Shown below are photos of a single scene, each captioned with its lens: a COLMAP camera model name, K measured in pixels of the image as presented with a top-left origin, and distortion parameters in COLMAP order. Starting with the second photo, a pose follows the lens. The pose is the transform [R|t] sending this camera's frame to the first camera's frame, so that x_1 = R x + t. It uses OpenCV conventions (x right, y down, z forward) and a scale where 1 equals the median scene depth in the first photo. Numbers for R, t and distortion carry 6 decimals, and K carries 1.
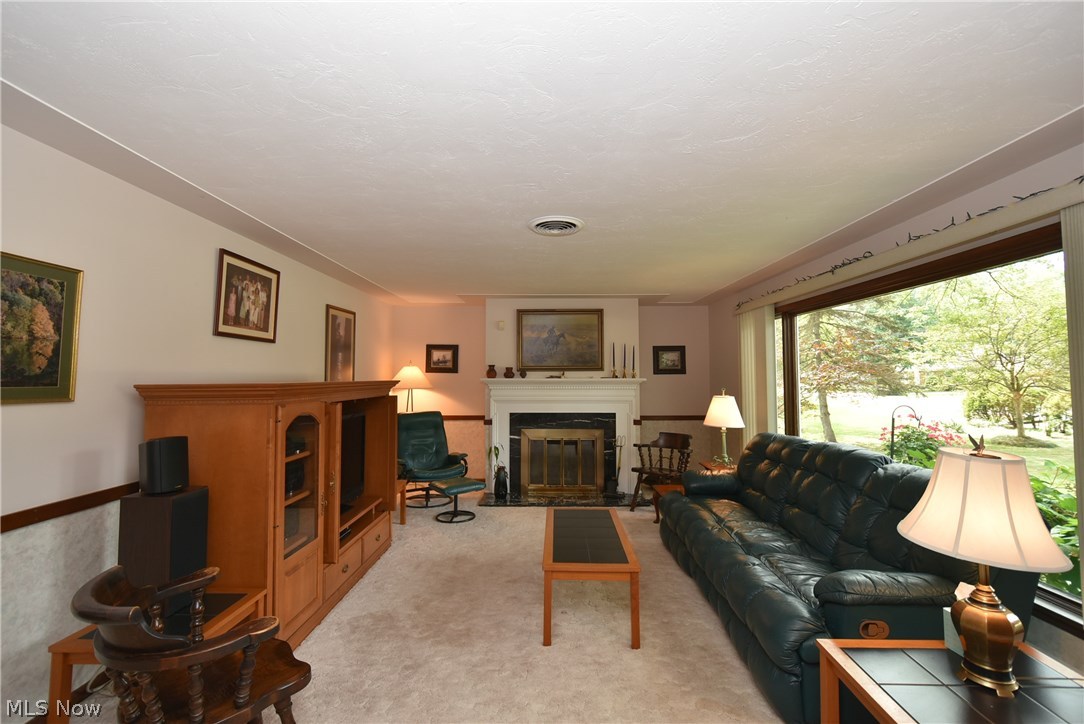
lens RADIAL K [[477.0, 0, 542.4], [0, 477.0, 360.8], [0, 0, 1]] dist [-0.003635, -0.000305]
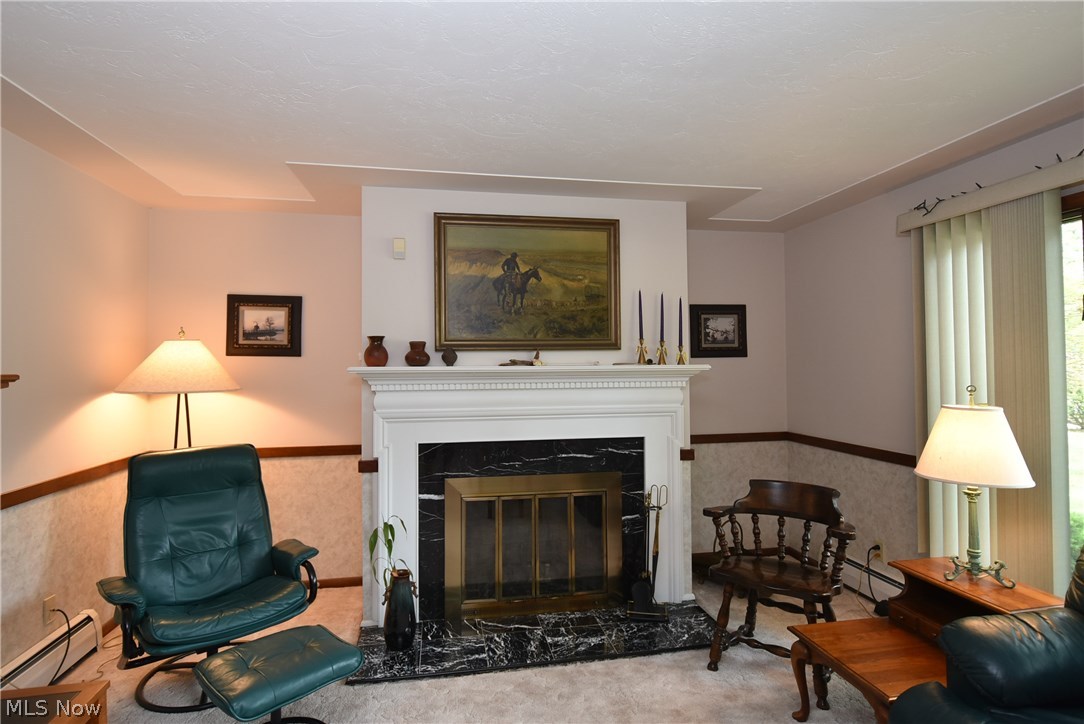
lens RADIAL K [[563.5, 0, 538.4], [0, 563.5, 357.7], [0, 0, 1]] dist [0.030606, 0.000478]
pose [[0.983523, -0.003206, 0.180755, -0.053711], [-0.000392, 0.999802, 0.019871, 0.018054], [-0.180783, -0.019614, 0.983327, 0.460042]]
